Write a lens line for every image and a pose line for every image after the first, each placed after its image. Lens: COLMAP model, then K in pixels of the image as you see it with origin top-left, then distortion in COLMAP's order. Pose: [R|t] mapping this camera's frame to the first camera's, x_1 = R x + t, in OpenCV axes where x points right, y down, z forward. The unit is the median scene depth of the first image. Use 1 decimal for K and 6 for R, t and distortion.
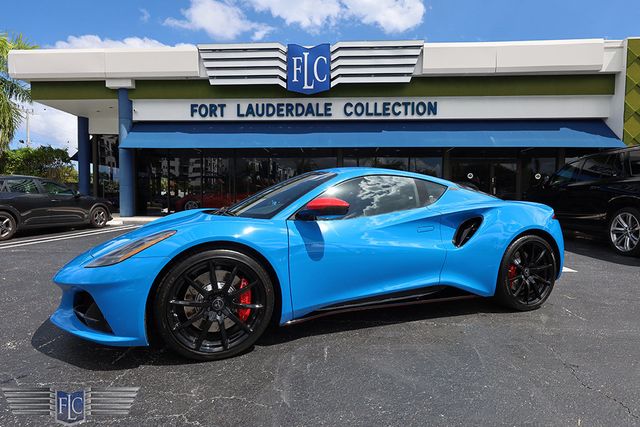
lens RADIAL K [[370.1, 0, 314.0], [0, 370.1, 198.0], [0, 0, 1]] dist [0.016316, -0.004926]
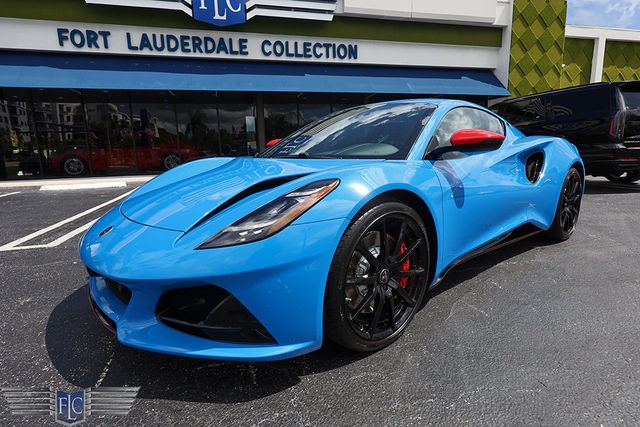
lens RADIAL K [[370.1, 0, 329.6], [0, 370.1, 207.1], [0, 0, 1]] dist [0.016316, -0.004926]
pose [[0.940413, -0.085505, 0.329108, -0.093091], [0.034703, 0.986948, 0.157256, 0.005068], [-0.338259, -0.136465, 0.931106, 0.058411]]
